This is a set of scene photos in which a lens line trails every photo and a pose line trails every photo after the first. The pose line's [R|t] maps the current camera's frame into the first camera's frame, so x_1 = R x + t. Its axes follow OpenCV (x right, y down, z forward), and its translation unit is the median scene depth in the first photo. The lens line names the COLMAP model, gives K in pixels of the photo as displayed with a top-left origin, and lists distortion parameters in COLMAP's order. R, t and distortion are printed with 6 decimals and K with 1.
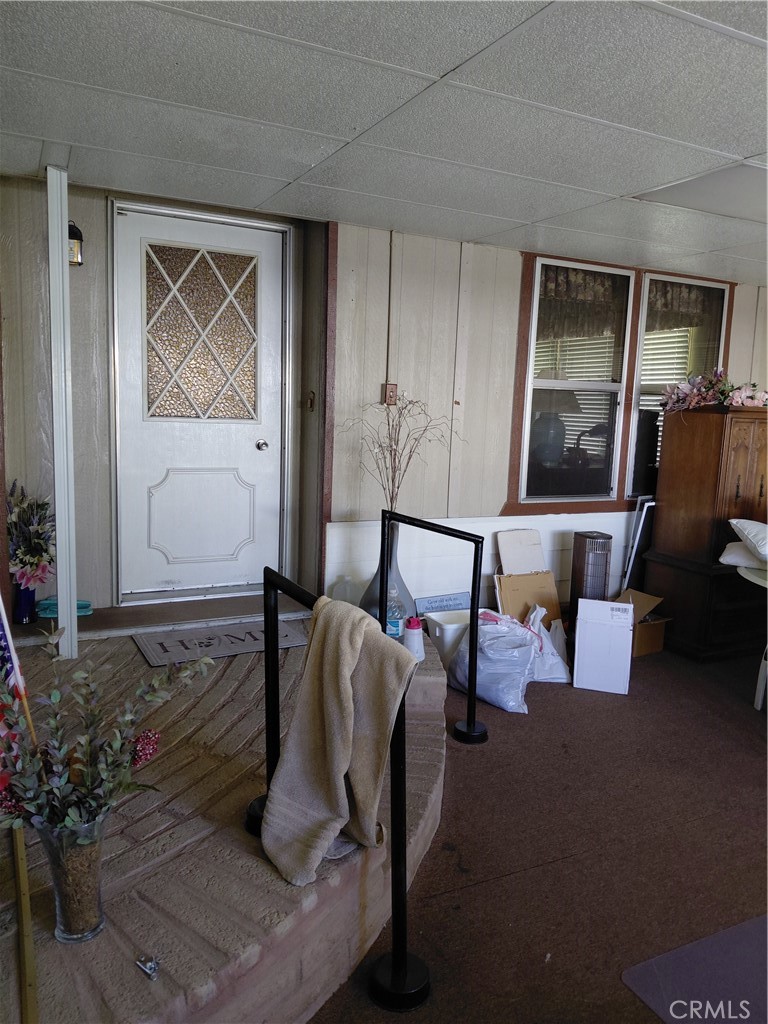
lens RADIAL K [[761.2, 0, 384.0], [0, 761.2, 512.0], [0, 0, 1]] dist [0.003542, -0.088276]
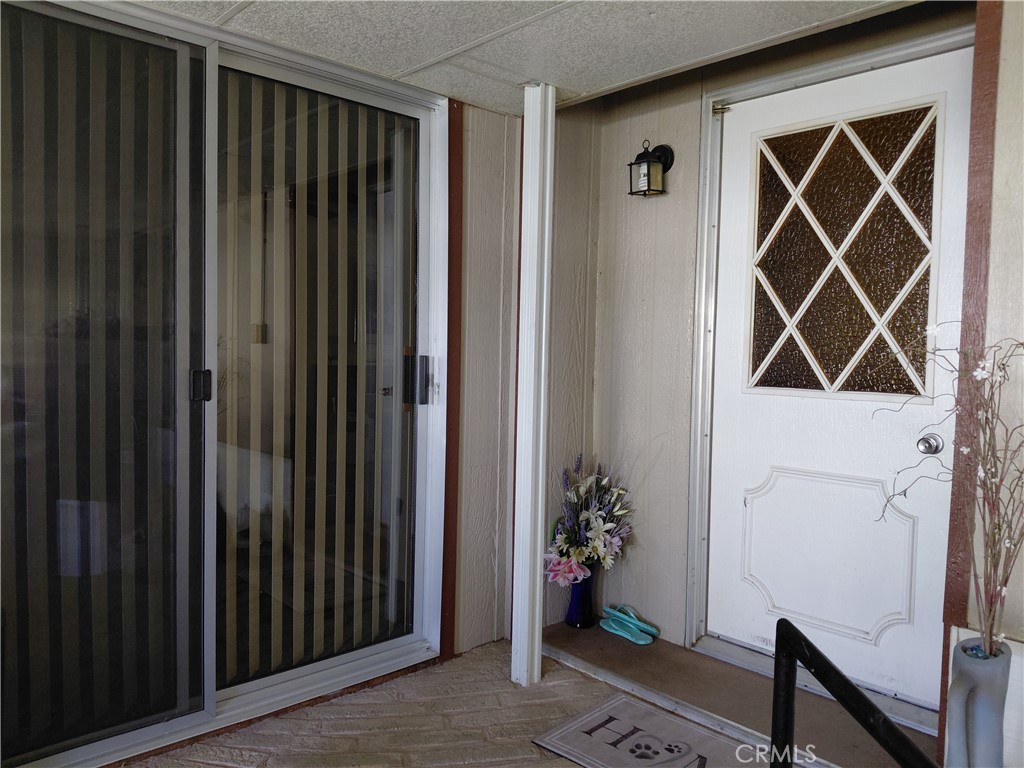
lens RADIAL K [[740.7, 0, 515.8], [0, 740.7, 370.4], [0, 0, 1]] dist [-0.053231, 0.032744]
pose [[0.279602, -0.010838, -0.960055, 0.261973], [-0.148901, 0.987348, -0.054511, -0.070210], [0.948499, 0.158195, 0.274451, 0.603341]]
